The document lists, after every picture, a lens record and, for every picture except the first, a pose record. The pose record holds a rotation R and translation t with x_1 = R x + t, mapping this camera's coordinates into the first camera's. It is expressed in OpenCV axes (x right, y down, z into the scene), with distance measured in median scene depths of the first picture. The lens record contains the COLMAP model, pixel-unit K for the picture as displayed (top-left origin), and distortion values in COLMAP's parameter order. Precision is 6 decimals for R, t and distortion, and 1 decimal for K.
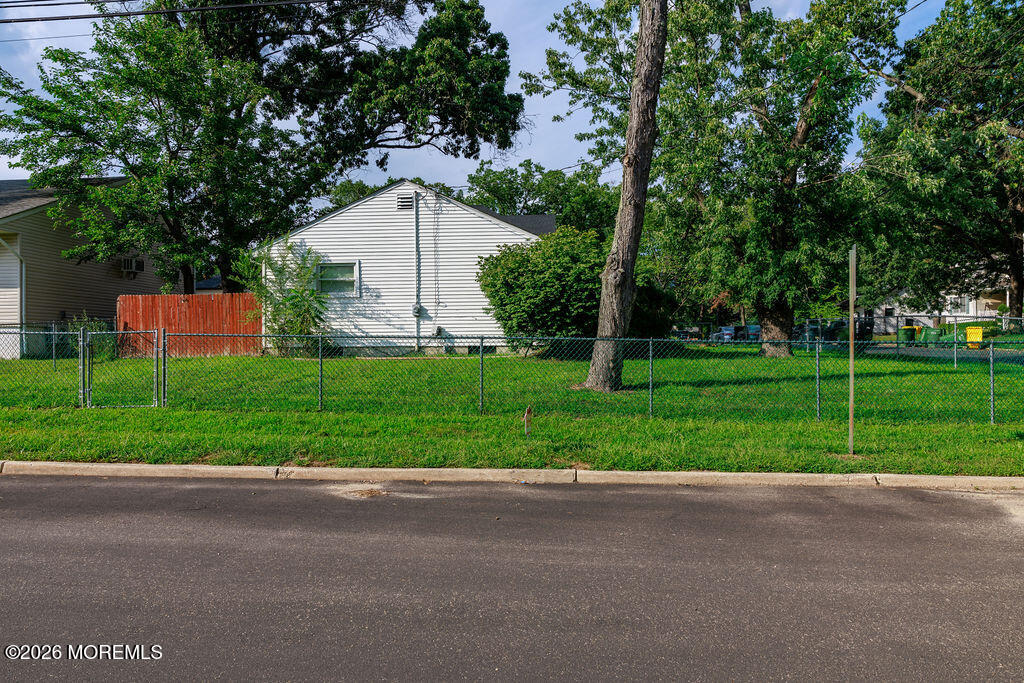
lens RADIAL K [[692.2, 0, 508.7], [0, 692.2, 346.1], [0, 0, 1]] dist [-0.005314, -0.009708]
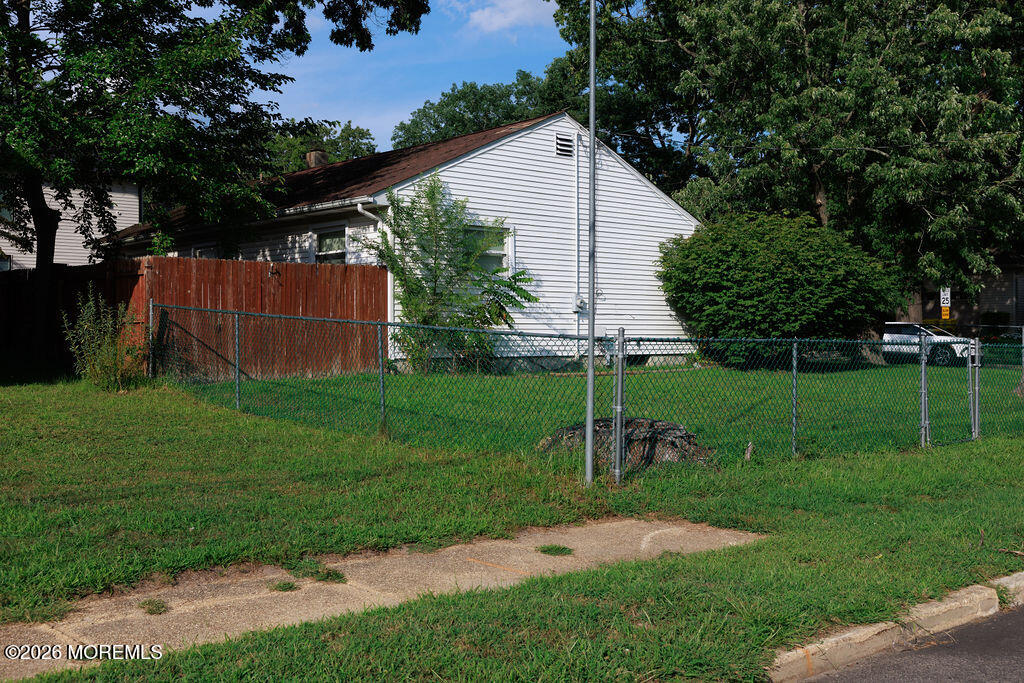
lens RADIAL K [[1084.6, 0, 513.7], [0, 1084.6, 344.4], [0, 0, 1]] dist [0.014217, 0.000000]
pose [[0.700548, 0.002247, 0.713602, -0.949785], [-0.001045, 0.999997, -0.002123, -0.008909], [-0.713605, 0.000742, 0.700548, 0.280614]]
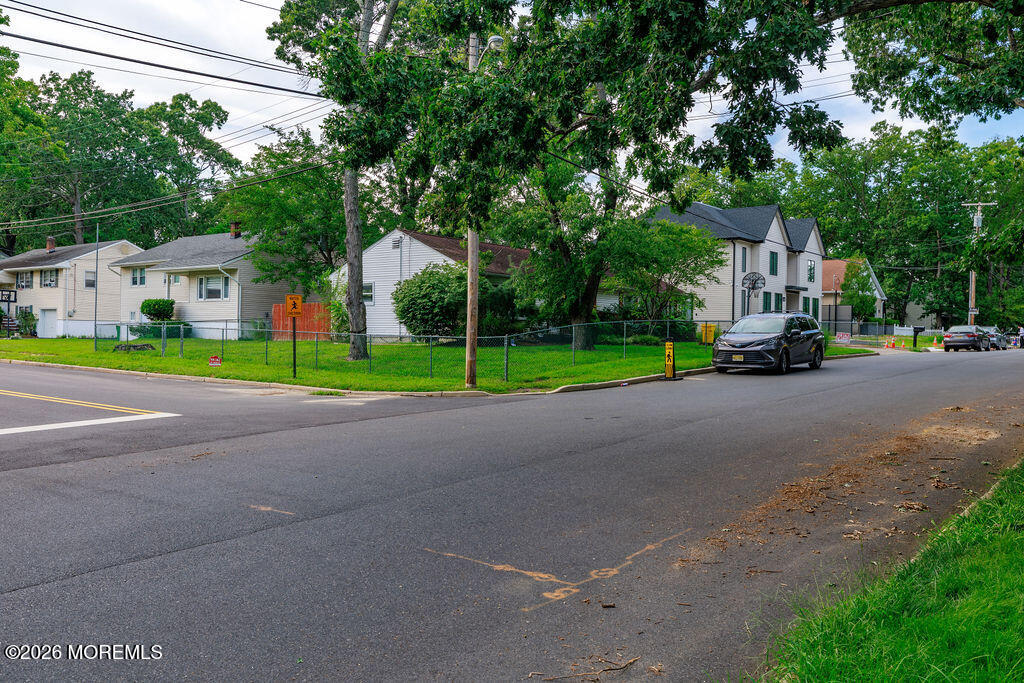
lens RADIAL K [[854.1, 0, 510.8], [0, 854.1, 340.7], [0, 0, 1]] dist [0.000015, 0.000155]
pose [[0.829467, 0.020964, -0.558162, 1.133288], [-0.022320, 0.999741, 0.004379, -0.005613], [0.558109, 0.008826, 0.829721, -0.438116]]
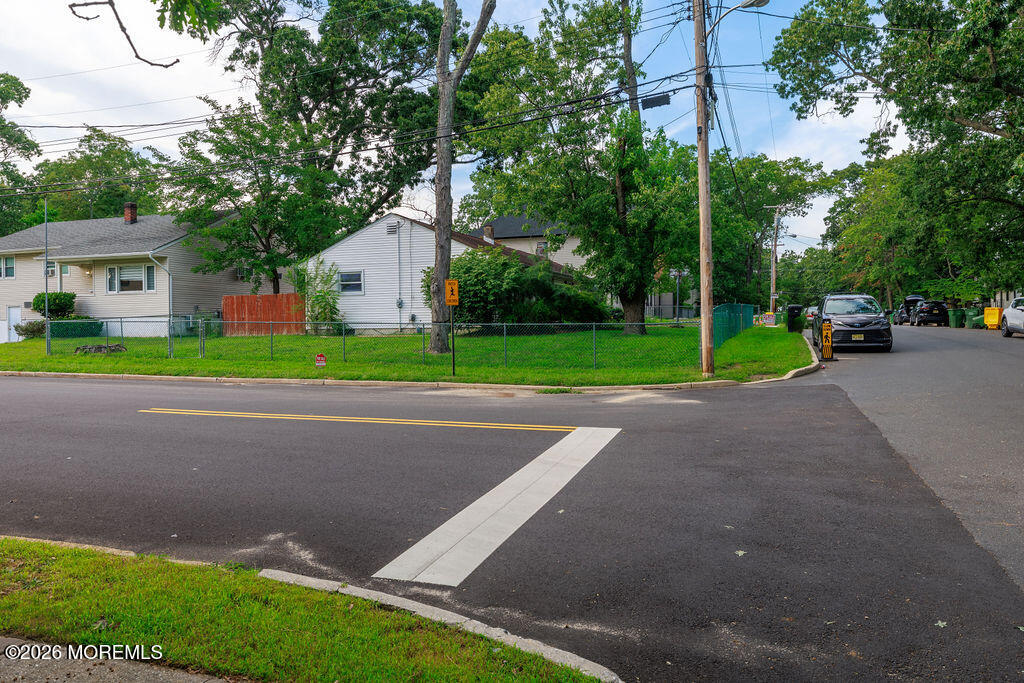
lens RADIAL K [[775.2, 0, 513.7], [0, 775.2, 331.5], [0, 0, 1]] dist [-0.016238, 0.001602]
pose [[0.964708, -0.003161, -0.263302, 0.524206], [0.004070, 0.999987, 0.002909, 0.003160], [0.263289, -0.003878, 0.964709, -0.497930]]
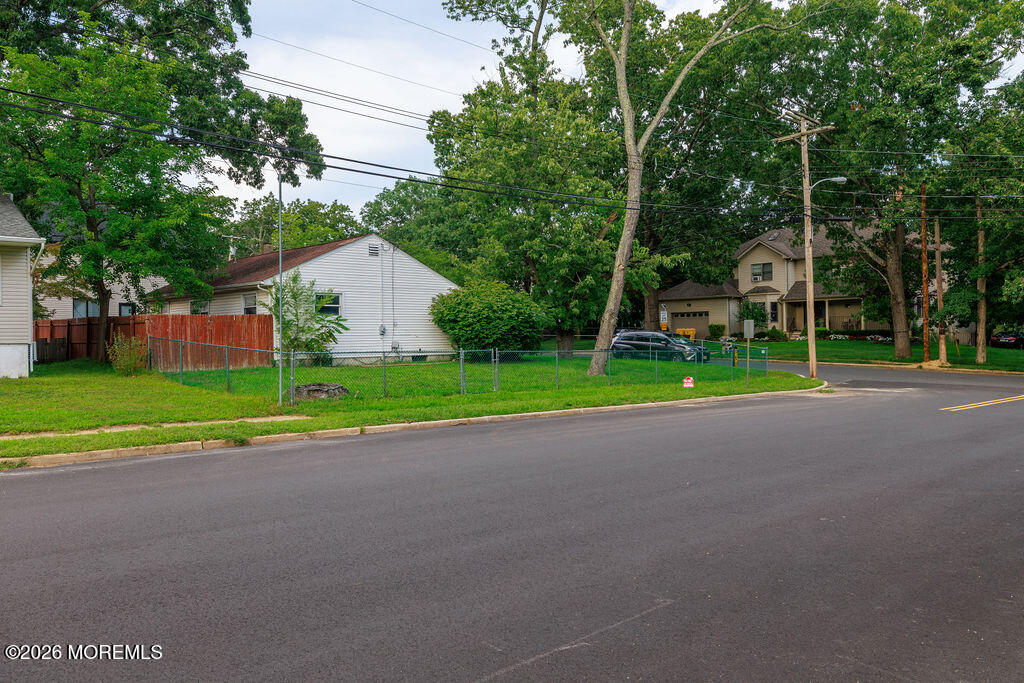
lens RADIAL K [[775.2, 0, 511.5], [0, 775.2, 339.5], [0, 0, 1]] dist [-0.016238, 0.001602]
pose [[0.671750, 0.000073, 0.740778, -1.088668], [0.010010, 0.999908, -0.009176, -0.017085], [-0.740710, 0.013579, 0.671687, -0.218170]]
